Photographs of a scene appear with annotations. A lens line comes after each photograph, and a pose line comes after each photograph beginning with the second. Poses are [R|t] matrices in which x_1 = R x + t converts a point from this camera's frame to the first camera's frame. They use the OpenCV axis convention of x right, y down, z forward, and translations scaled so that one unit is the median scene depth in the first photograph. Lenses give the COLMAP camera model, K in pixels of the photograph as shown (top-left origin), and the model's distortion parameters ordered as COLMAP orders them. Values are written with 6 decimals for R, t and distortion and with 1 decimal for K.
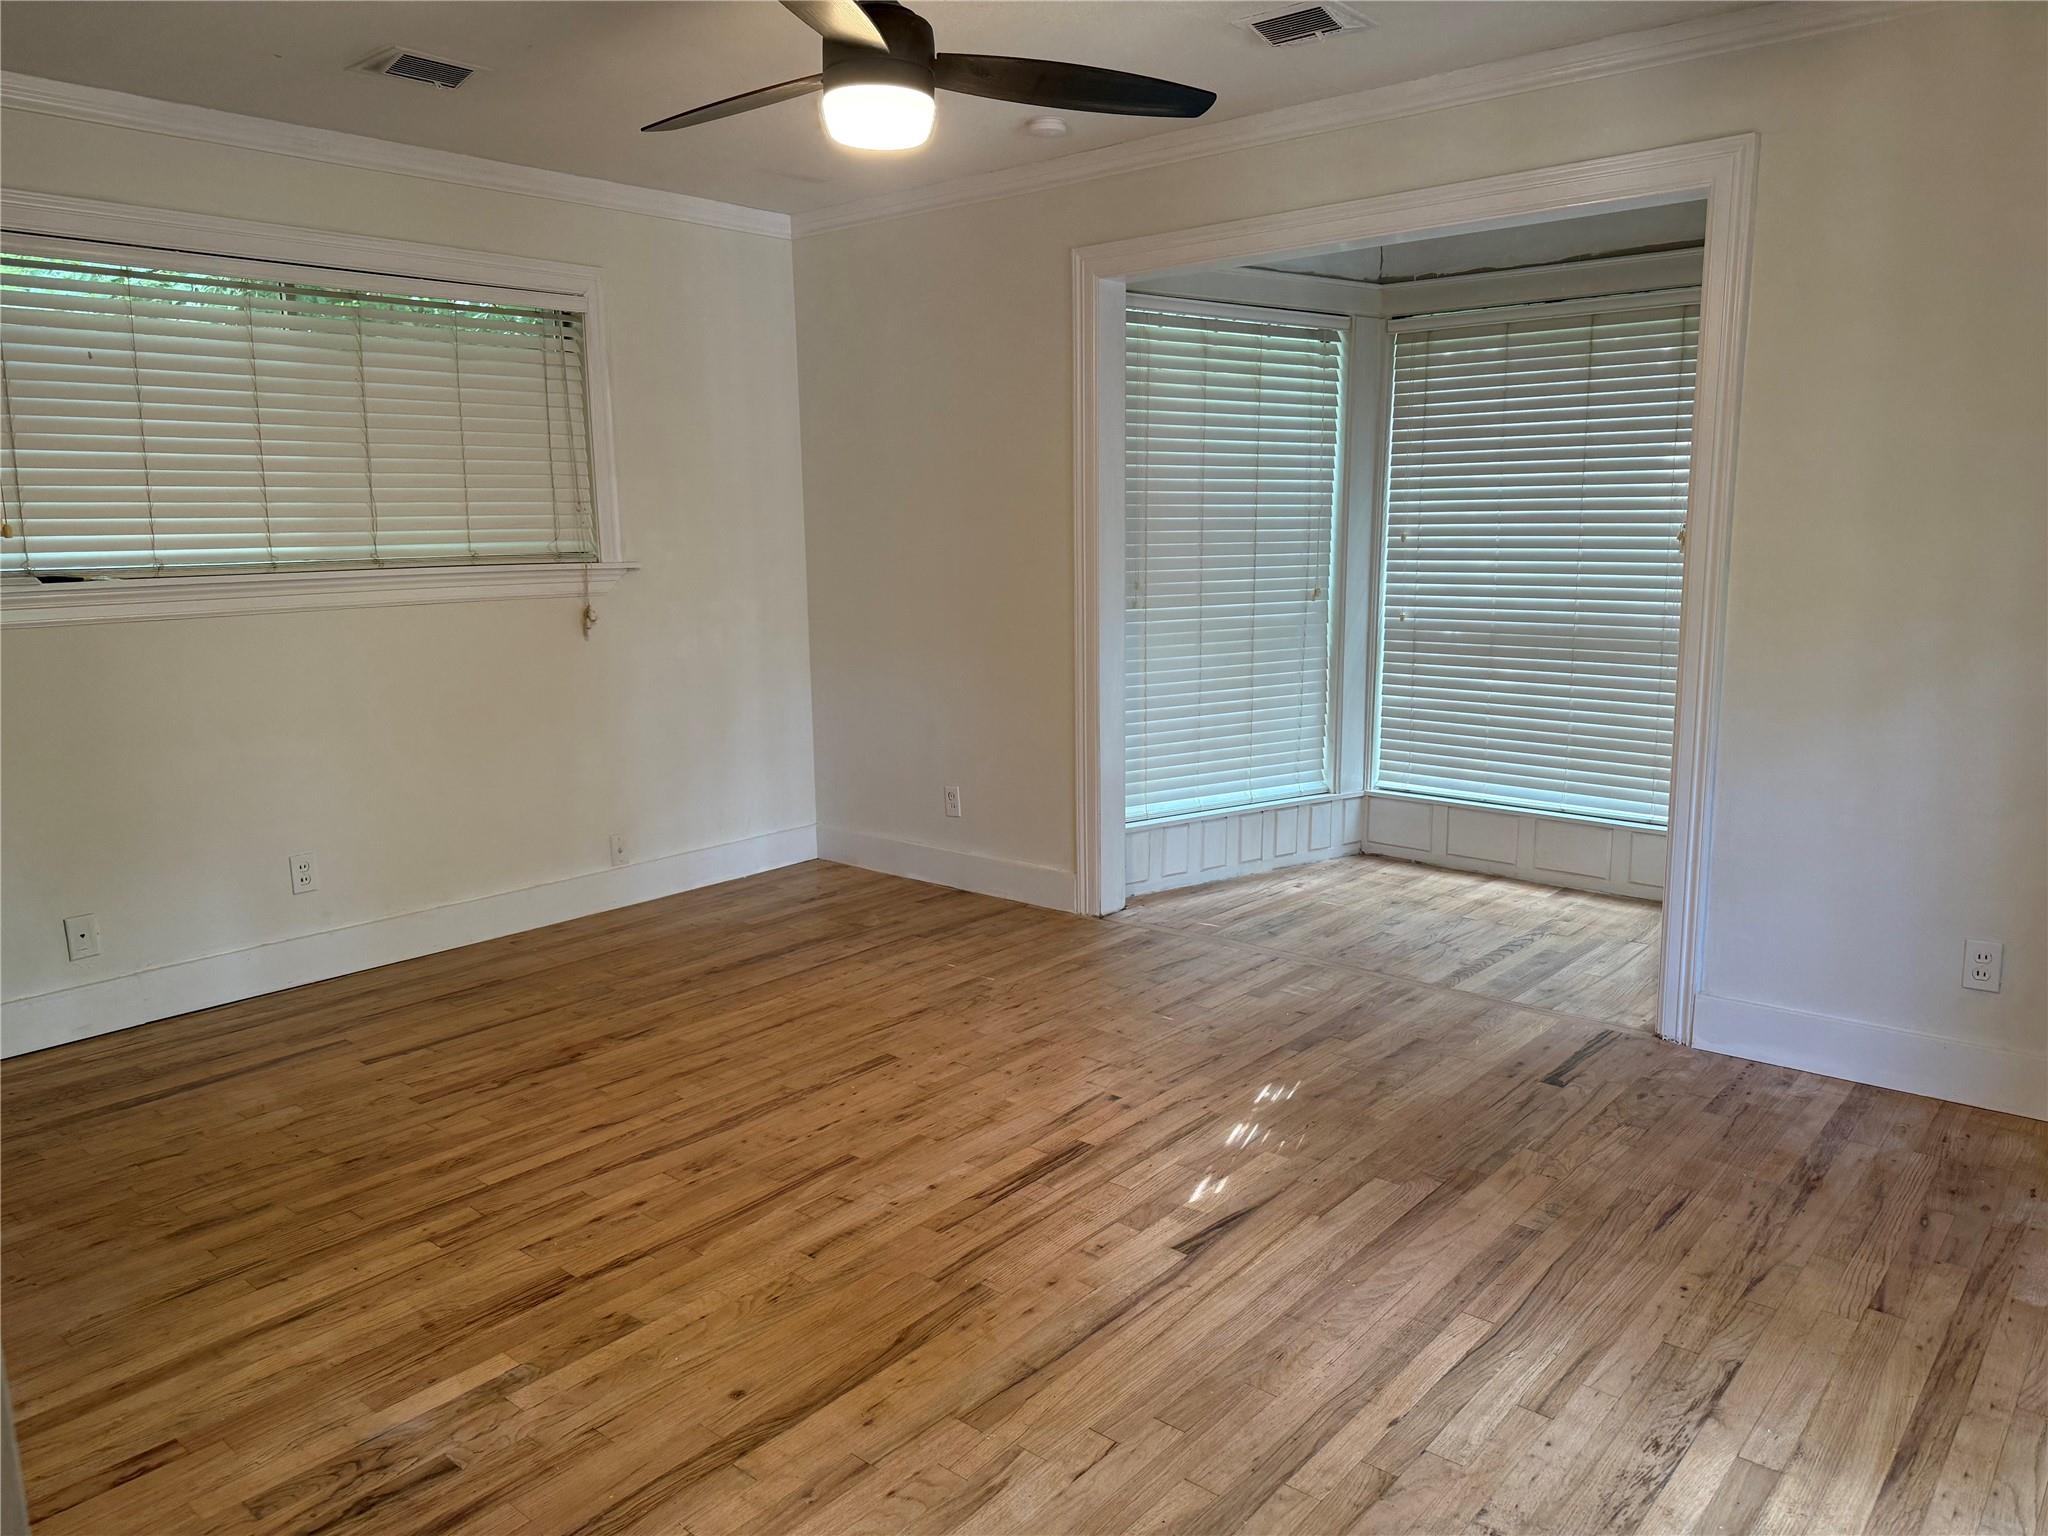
lens RADIAL K [[1446.6, 0, 1024.0], [0, 1446.6, 768.0], [0, 0, 1]] dist [0.050811, -0.066874]
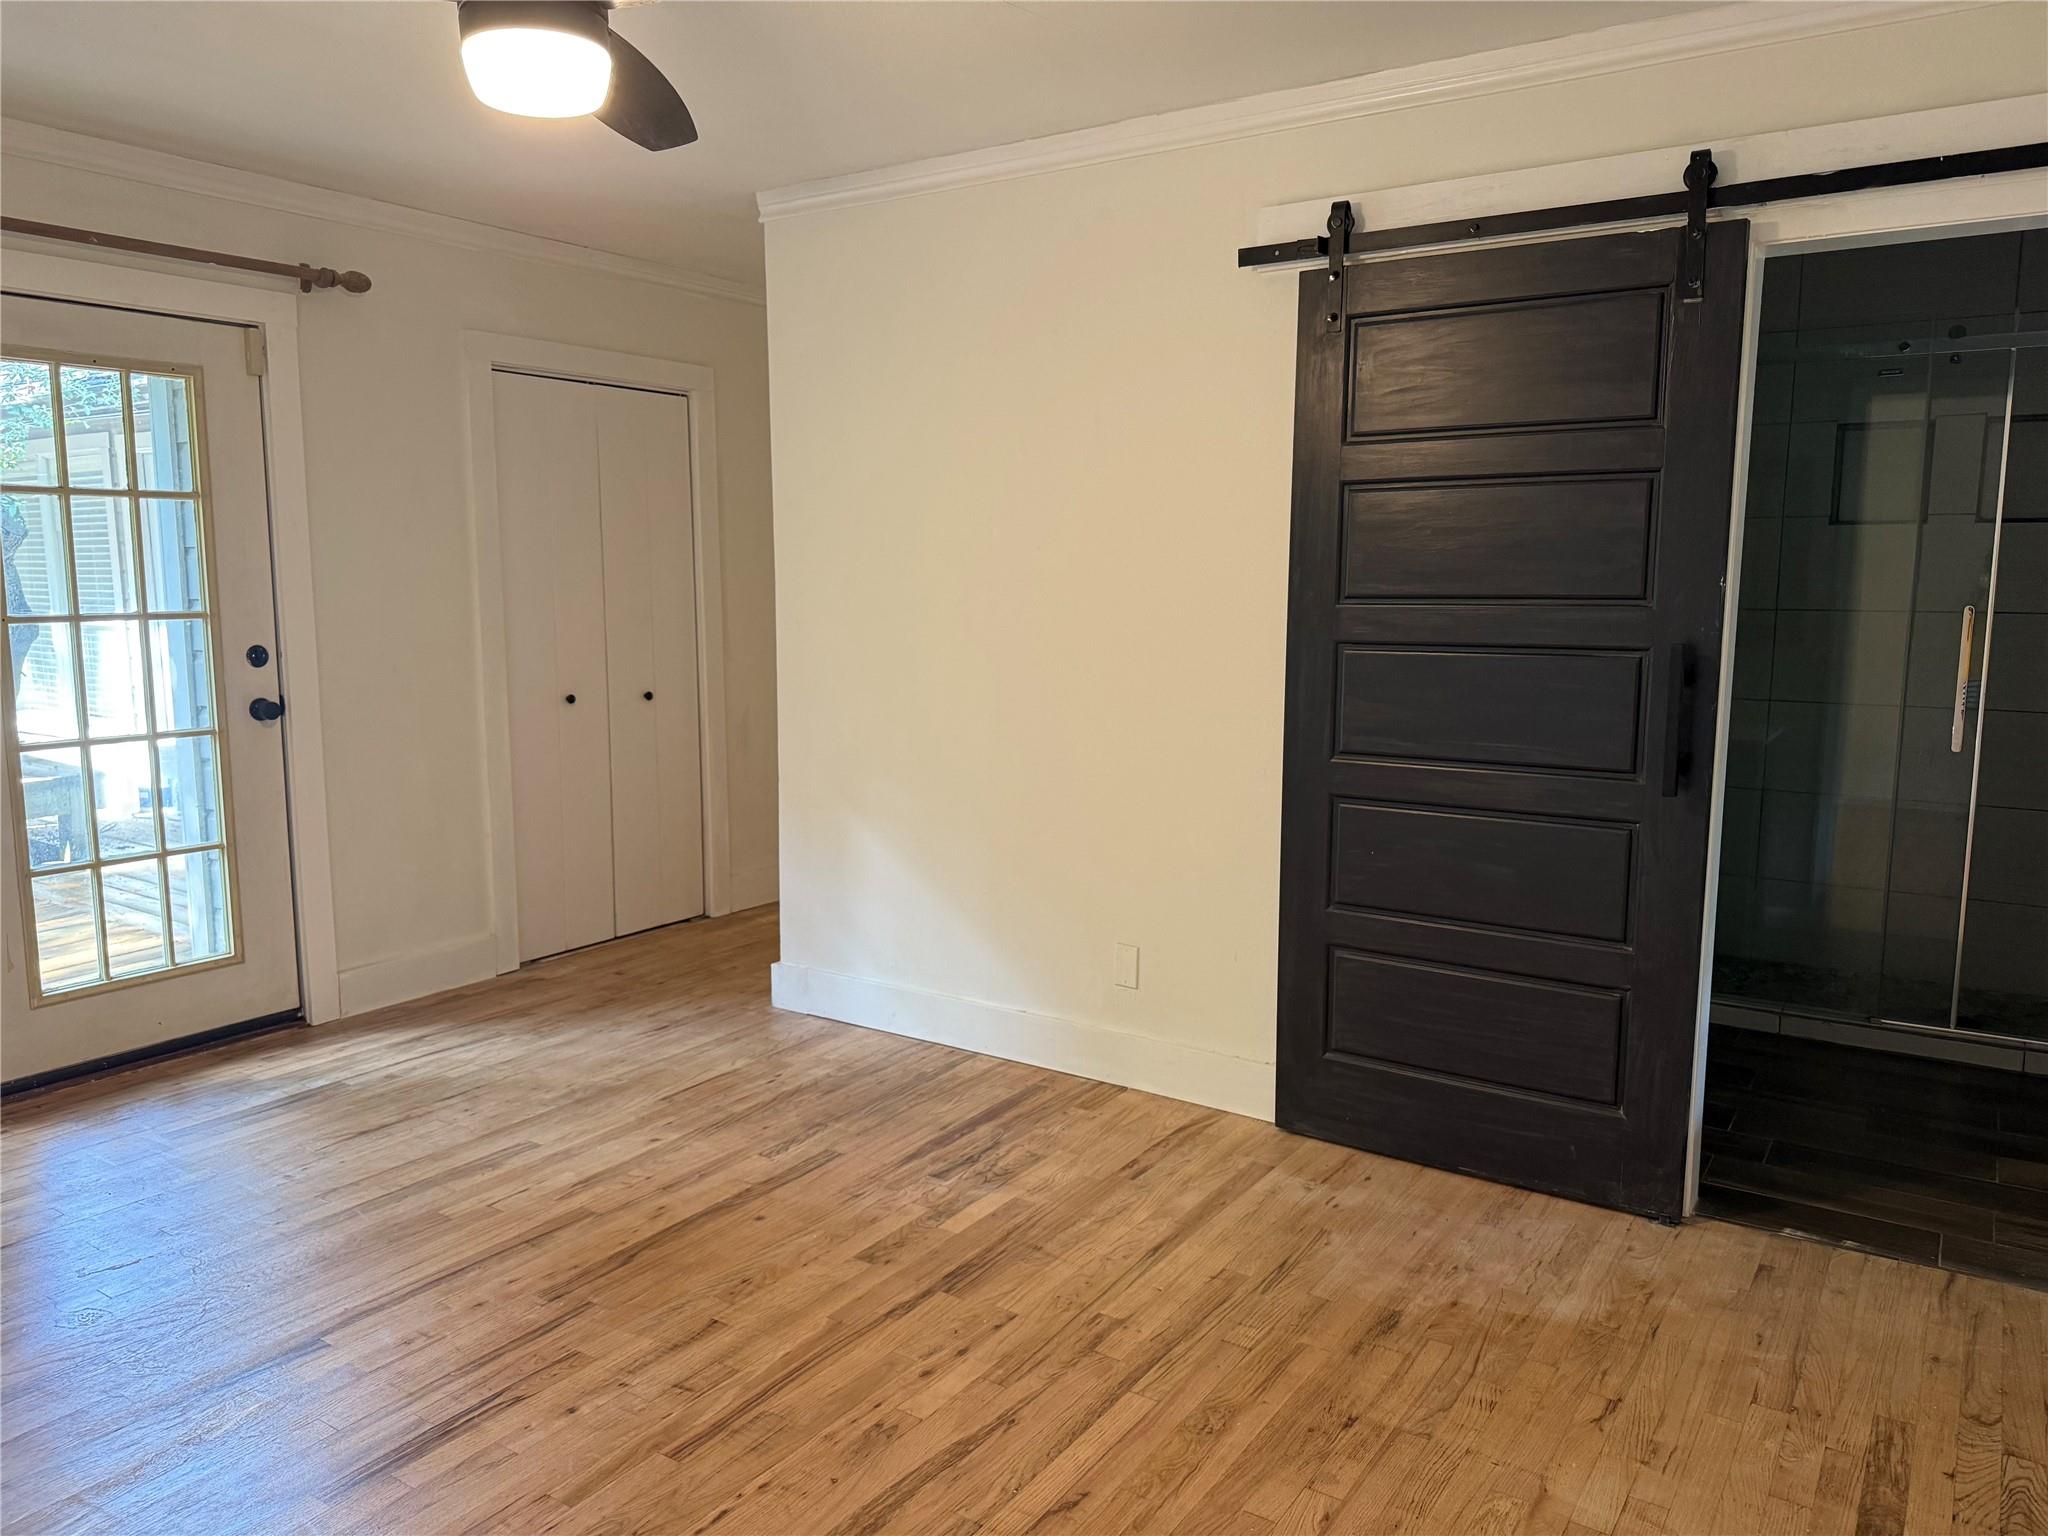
lens RADIAL K [[1446.6, 0, 1024.0], [0, 1446.6, 768.0], [0, 0, 1]] dist [0.050811, -0.066874]
pose [[-0.992804, 0.030299, -0.115854, -0.248904], [-0.007681, 0.949359, 0.314099, -0.332379], [0.119504, 0.312729, -0.942295, 1.825495]]
